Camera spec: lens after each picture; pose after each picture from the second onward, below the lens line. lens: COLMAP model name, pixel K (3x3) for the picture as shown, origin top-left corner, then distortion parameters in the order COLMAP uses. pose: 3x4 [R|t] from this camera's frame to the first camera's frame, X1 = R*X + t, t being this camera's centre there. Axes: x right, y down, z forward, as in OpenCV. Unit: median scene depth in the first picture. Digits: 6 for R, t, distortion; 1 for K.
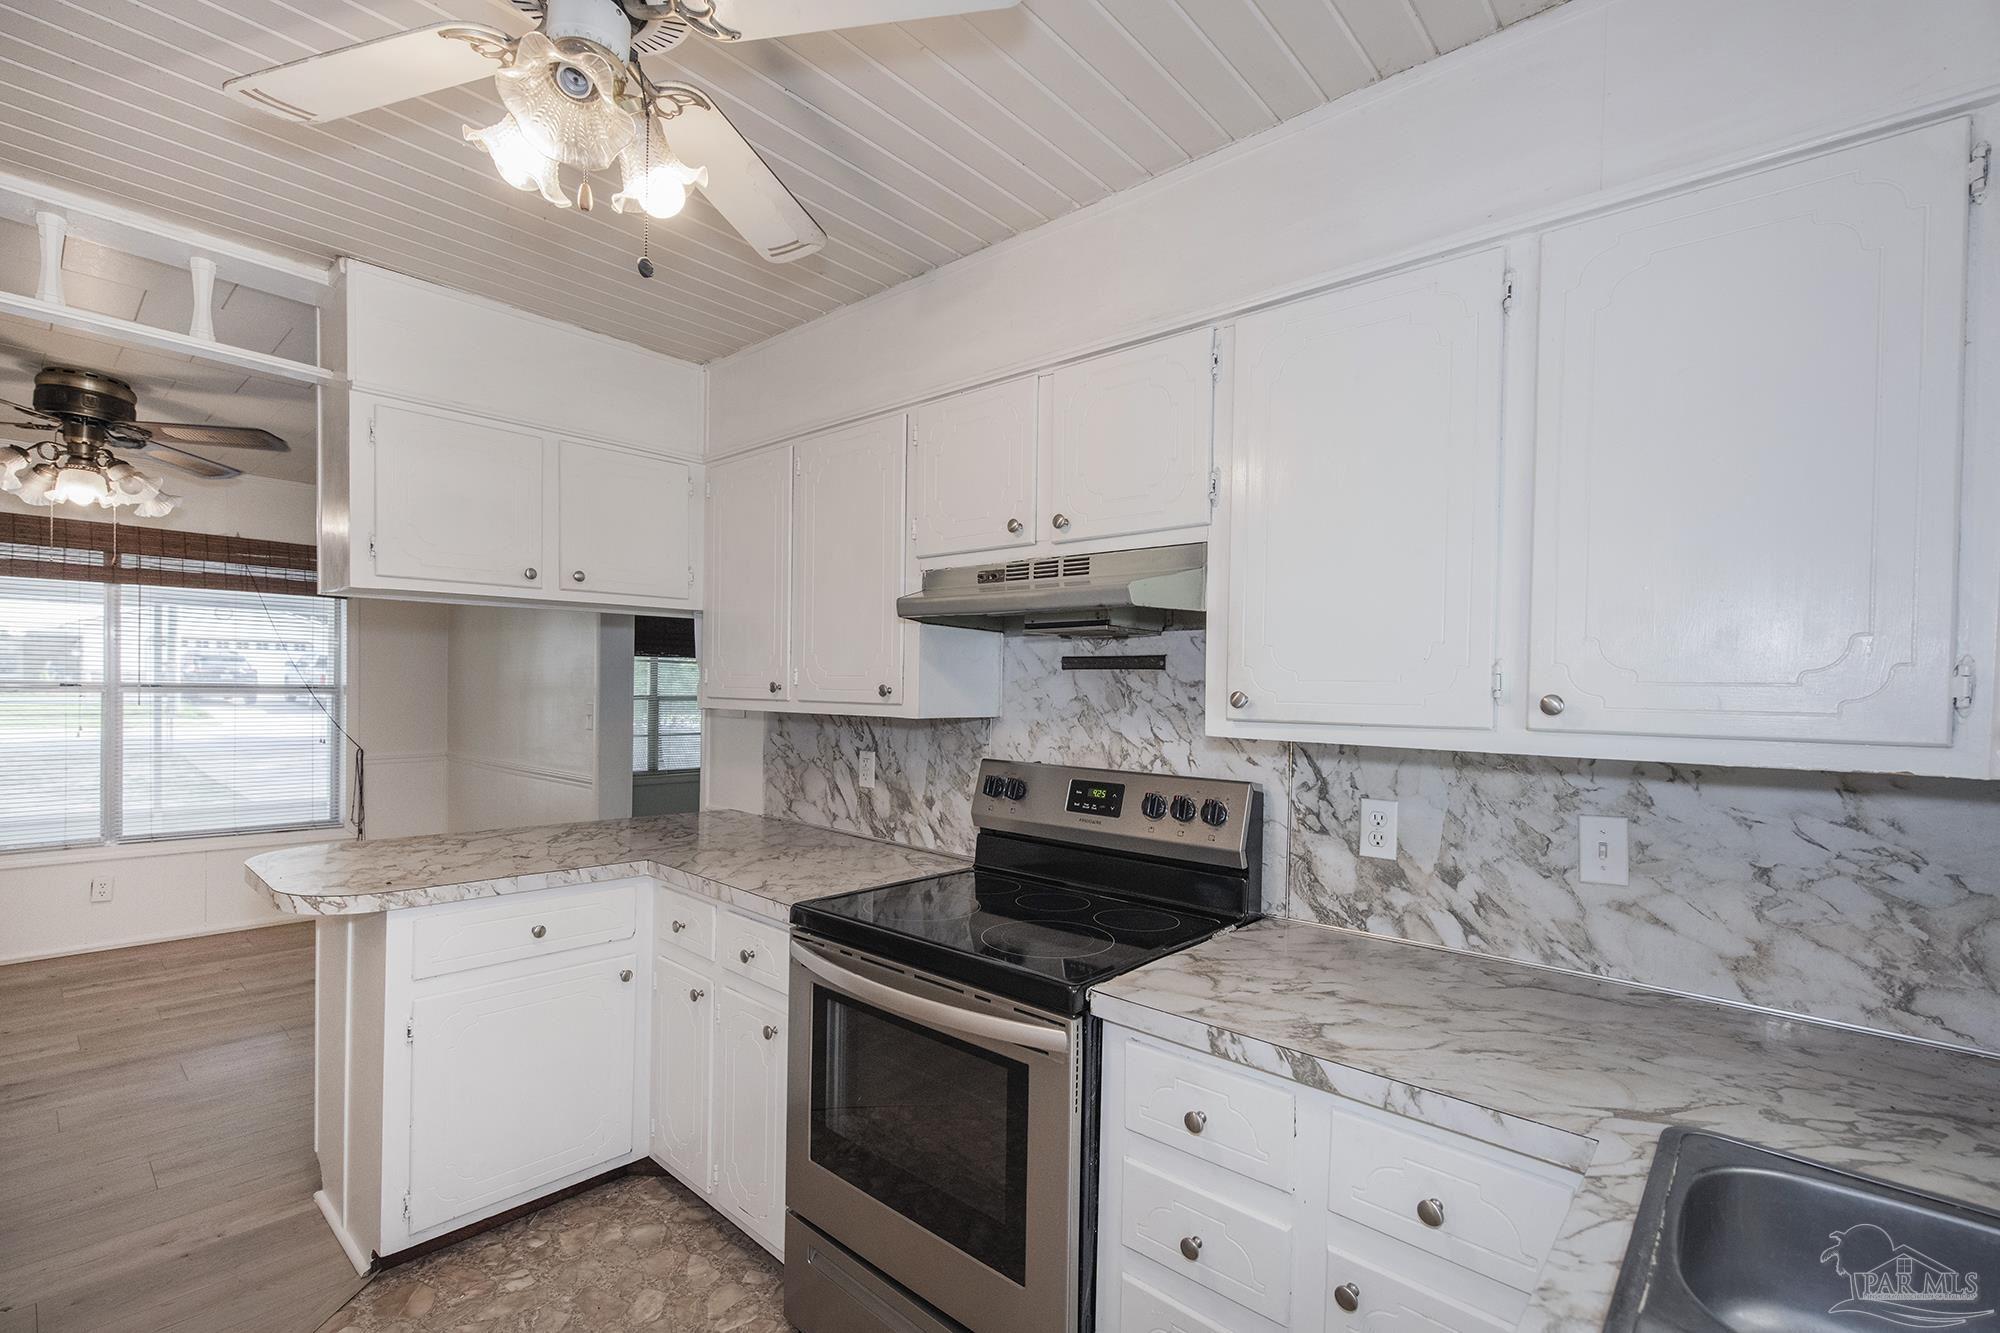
lens RADIAL K [[876.3, 0, 996.7], [0, 876.3, 705.3], [0, 0, 1]] dist [-0.003588, -0.000977]
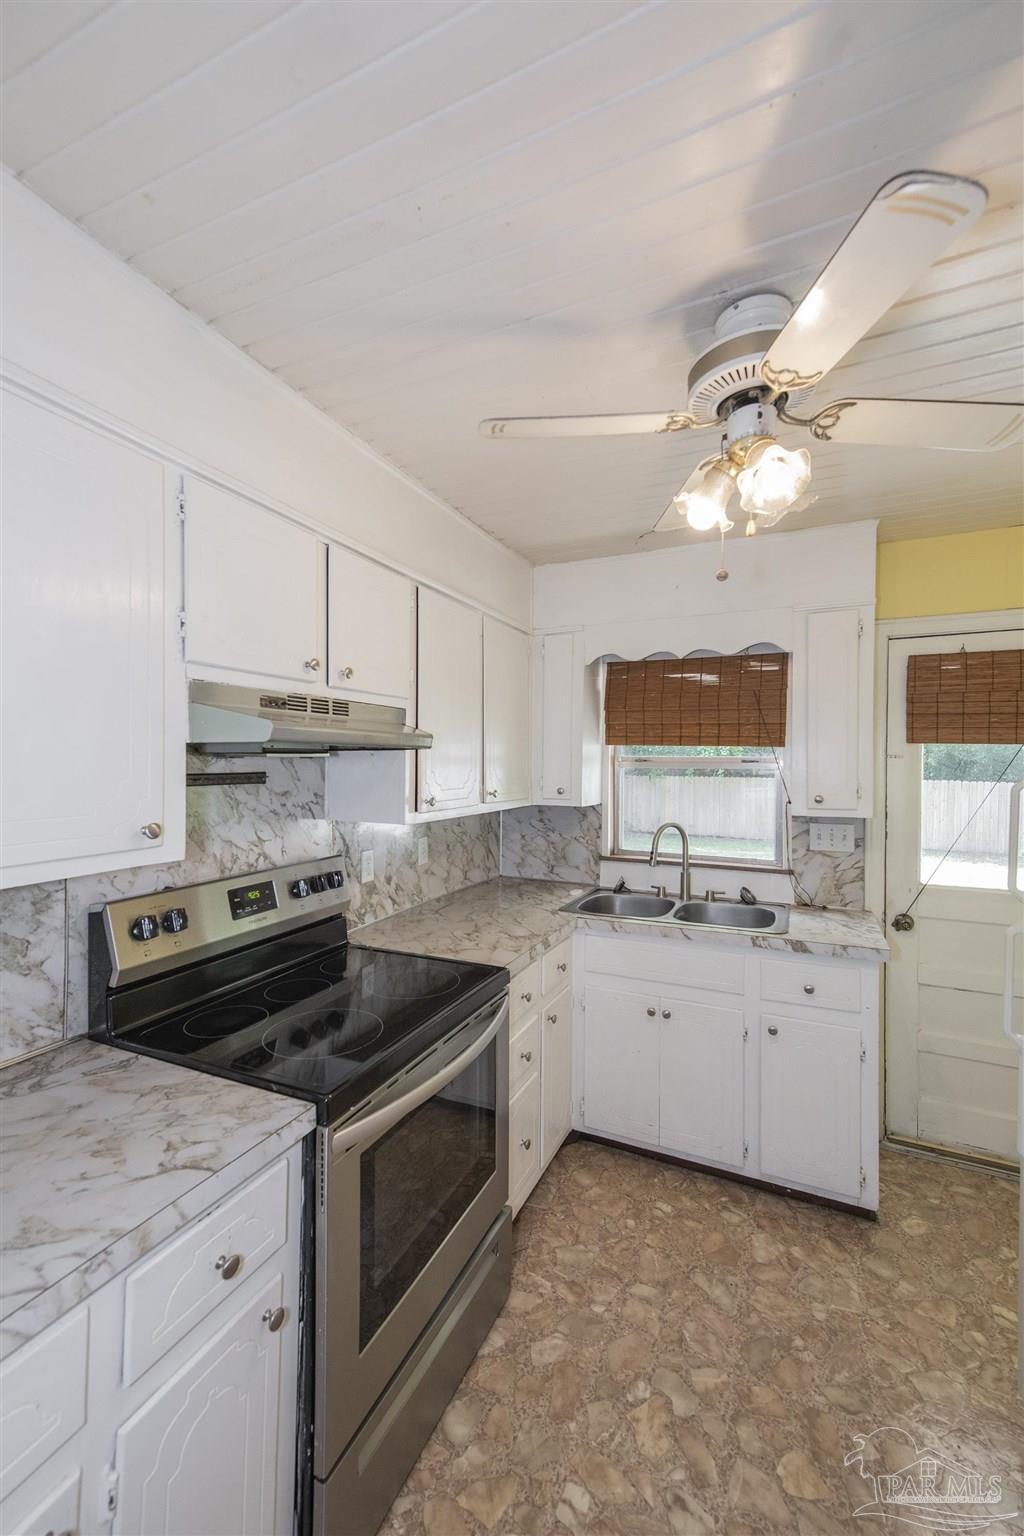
lens RADIAL K [[641.1, 0, 510.7], [0, 641.1, 767.9], [0, 0, 1]] dist [0.026199, -0.000232]
pose [[-0.291758, -0.031884, 0.955961, -0.790219], [0.009208, 0.999304, 0.036140, -0.093272], [-0.956448, 0.019347, -0.291261, 0.933444]]
